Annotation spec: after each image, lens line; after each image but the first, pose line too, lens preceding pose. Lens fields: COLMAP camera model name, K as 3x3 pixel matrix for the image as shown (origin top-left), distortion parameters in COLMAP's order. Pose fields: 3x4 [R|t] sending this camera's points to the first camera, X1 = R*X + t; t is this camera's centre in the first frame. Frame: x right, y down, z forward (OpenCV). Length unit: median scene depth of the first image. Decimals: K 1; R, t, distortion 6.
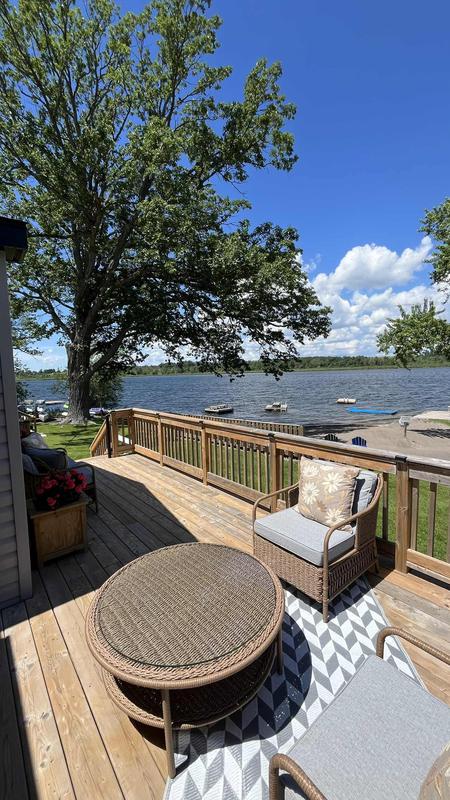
lens RADIAL K [[324.3, 0, 221.9], [0, 324.3, 397.3], [0, 0, 1]] dist [-0.001582, -0.000851]
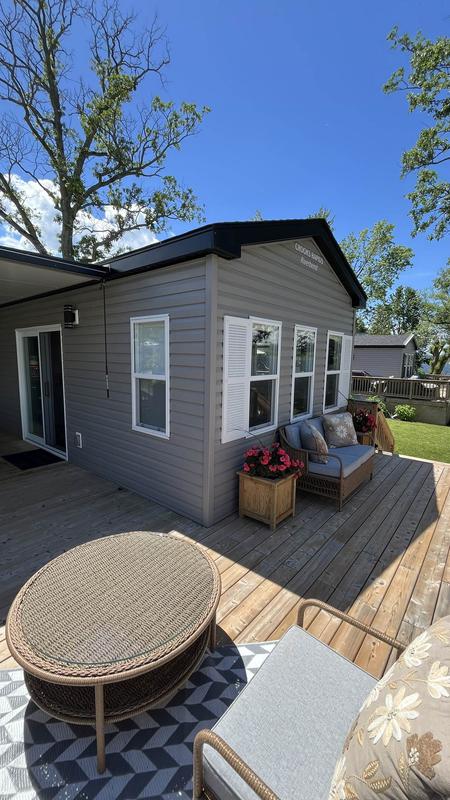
lens RADIAL K [[324.3, 0, 226.7], [0, 324.3, 398.5], [0, 0, 1]] dist [-0.001582, -0.000851]
pose [[0.209303, 0.170499, -0.962872, 0.390416], [-0.110398, 0.982506, 0.149978, -0.054358], [0.971599, 0.074909, 0.224464, 0.513916]]
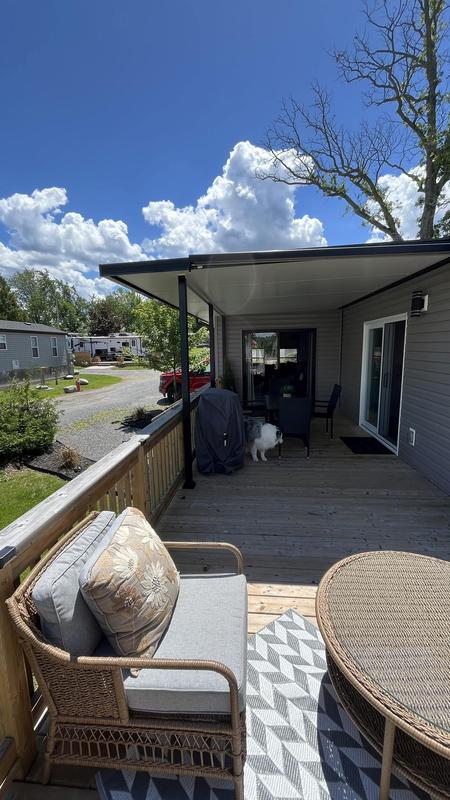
lens RADIAL K [[324.3, 0, 225.8], [0, 324.3, 398.8], [0, 0, 1]] dist [-0.001582, -0.000851]
pose [[-0.688176, 0.164890, -0.706558, 0.353665], [-0.020229, 0.969094, 0.245861, -0.051013], [0.725261, 0.183489, -0.663572, 0.515502]]
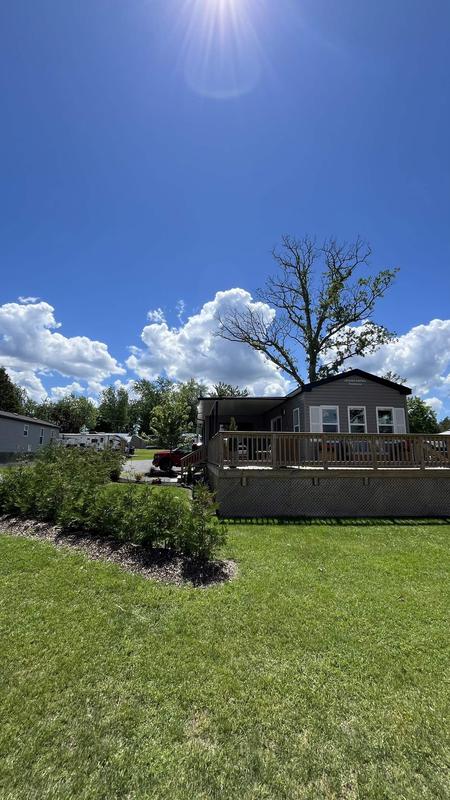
lens RADIAL K [[324.3, 0, 224.6], [0, 324.3, 399.6], [0, 0, 1]] dist [-0.001582, -0.000851]
pose [[-0.540354, -0.106900, -0.834620, 2.385021], [-0.059004, 0.994269, -0.089148, 0.110032], [0.839367, 0.001074, -0.543565, 1.586803]]
